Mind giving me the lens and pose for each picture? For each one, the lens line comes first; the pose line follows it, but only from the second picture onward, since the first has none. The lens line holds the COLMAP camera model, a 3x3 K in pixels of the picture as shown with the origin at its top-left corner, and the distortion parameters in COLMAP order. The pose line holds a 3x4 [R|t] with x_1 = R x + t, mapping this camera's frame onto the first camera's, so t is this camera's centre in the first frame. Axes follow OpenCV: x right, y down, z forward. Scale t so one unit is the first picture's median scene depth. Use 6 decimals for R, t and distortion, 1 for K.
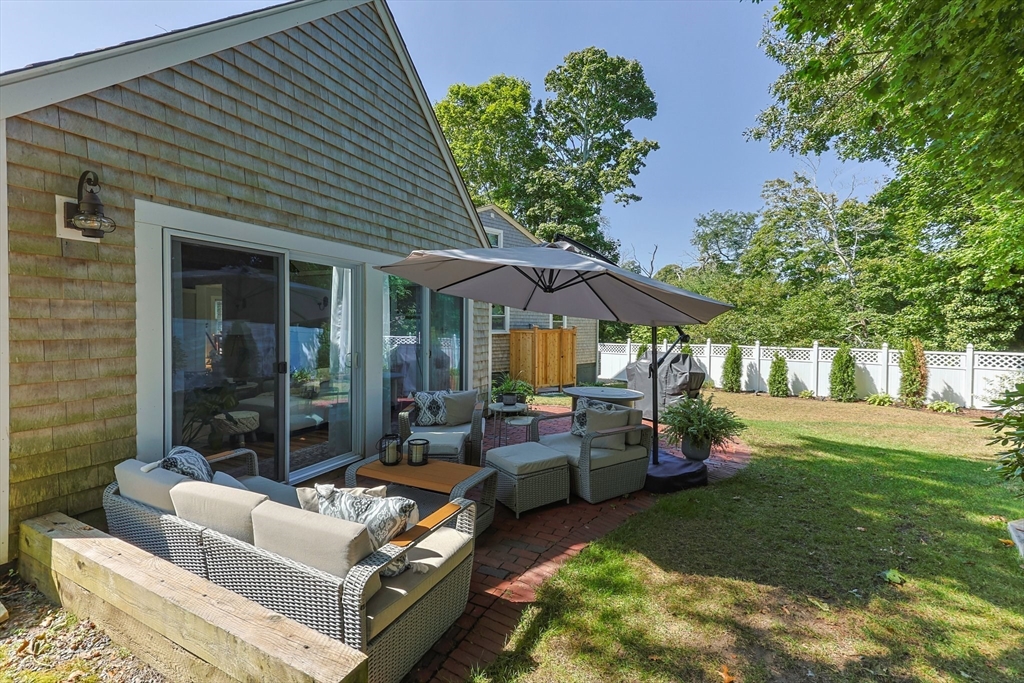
lens RADIAL K [[396.6, 0, 516.5], [0, 396.6, 330.7], [0, 0, 1]] dist [-0.000571, 0.000049]
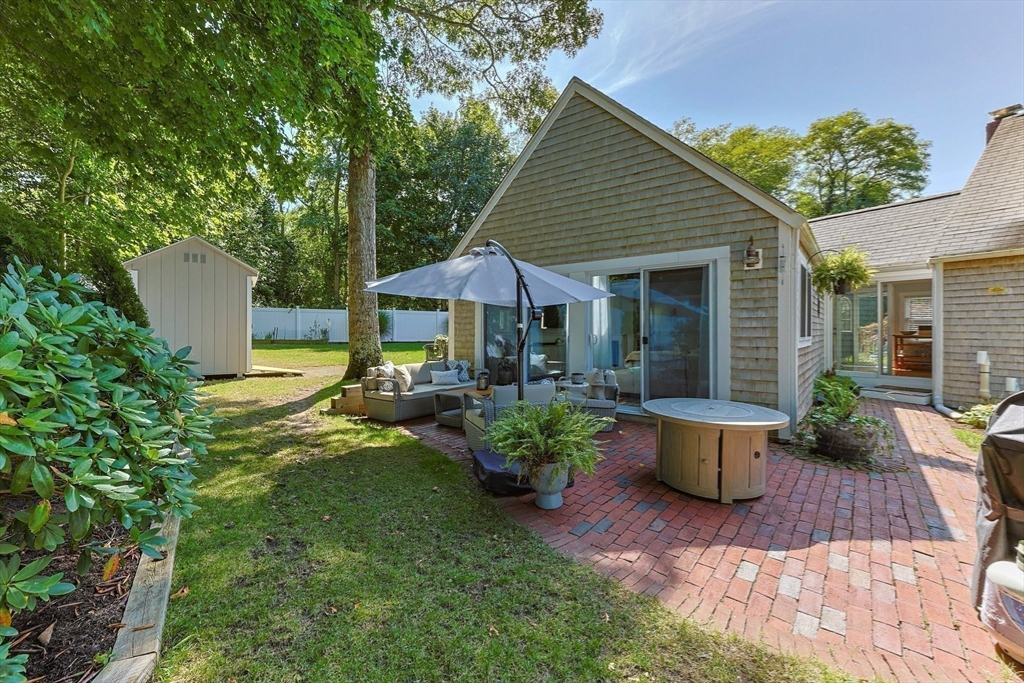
lens RADIAL K [[396.6, 0, 516.5], [0, 396.6, 330.7], [0, 0, 1]] dist [-0.000571, 0.000049]
pose [[-0.115919, 0.006325, -0.993239, 1.838834], [-0.015719, 0.999843, 0.008201, 0.049826], [0.993134, 0.016563, -0.115801, 1.636870]]
